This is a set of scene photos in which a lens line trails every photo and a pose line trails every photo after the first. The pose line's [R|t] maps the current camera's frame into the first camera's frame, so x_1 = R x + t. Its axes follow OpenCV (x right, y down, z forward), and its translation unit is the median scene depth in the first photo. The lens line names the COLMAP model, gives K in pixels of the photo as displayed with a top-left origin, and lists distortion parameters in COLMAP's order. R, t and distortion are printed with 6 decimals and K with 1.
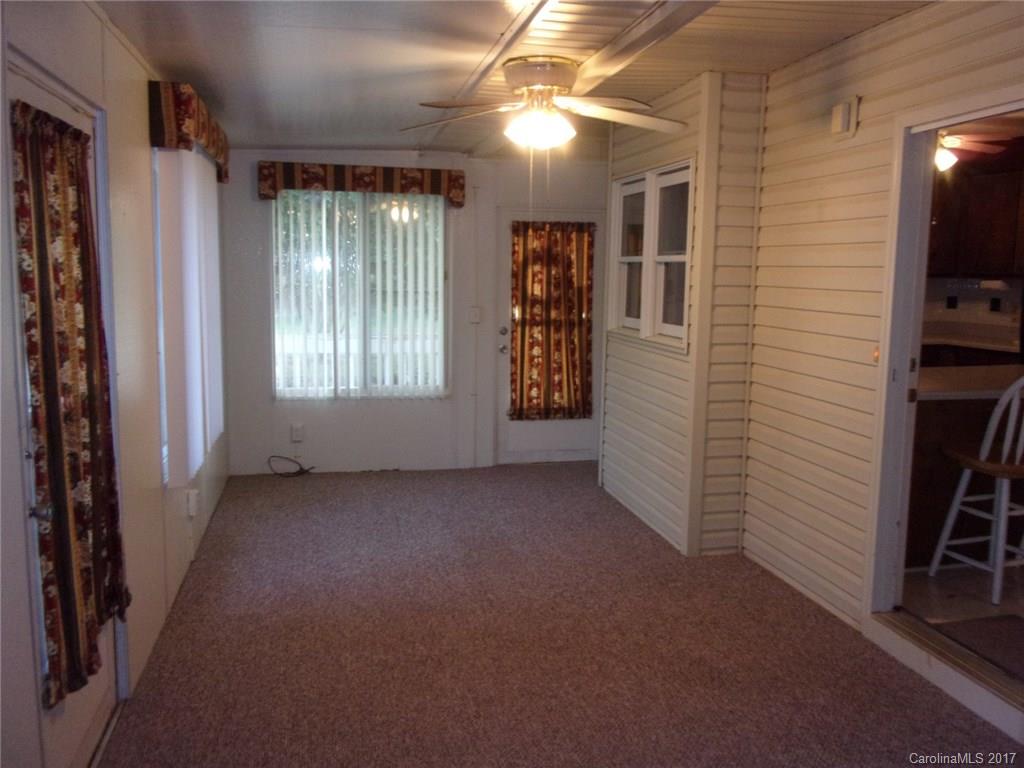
lens RADIAL K [[856.8, 0, 514.8], [0, 856.8, 381.0], [0, 0, 1]] dist [0.009984, -0.025621]
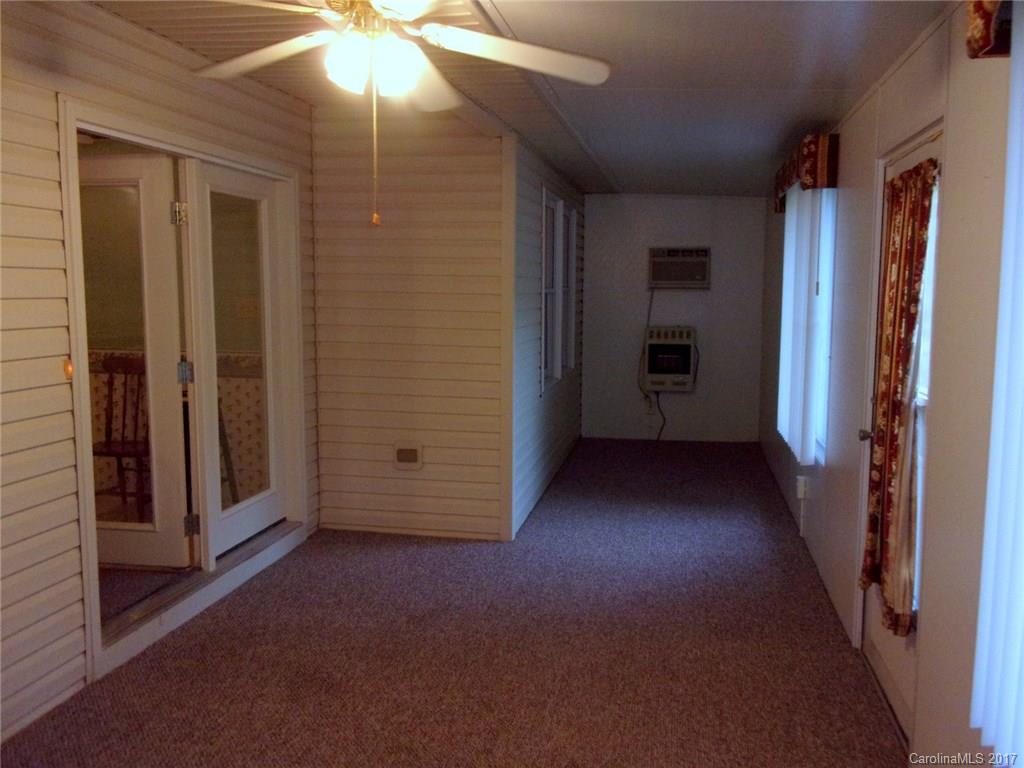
lens RADIAL K [[856.8, 0, 515.3], [0, 856.8, 388.3], [0, 0, 1]] dist [0.009984, -0.025621]
pose [[-0.918695, -0.059257, 0.390497, -0.357871], [0.035478, 0.972304, 0.231013, -0.209316], [-0.393371, 0.226084, -0.891148, 1.692094]]
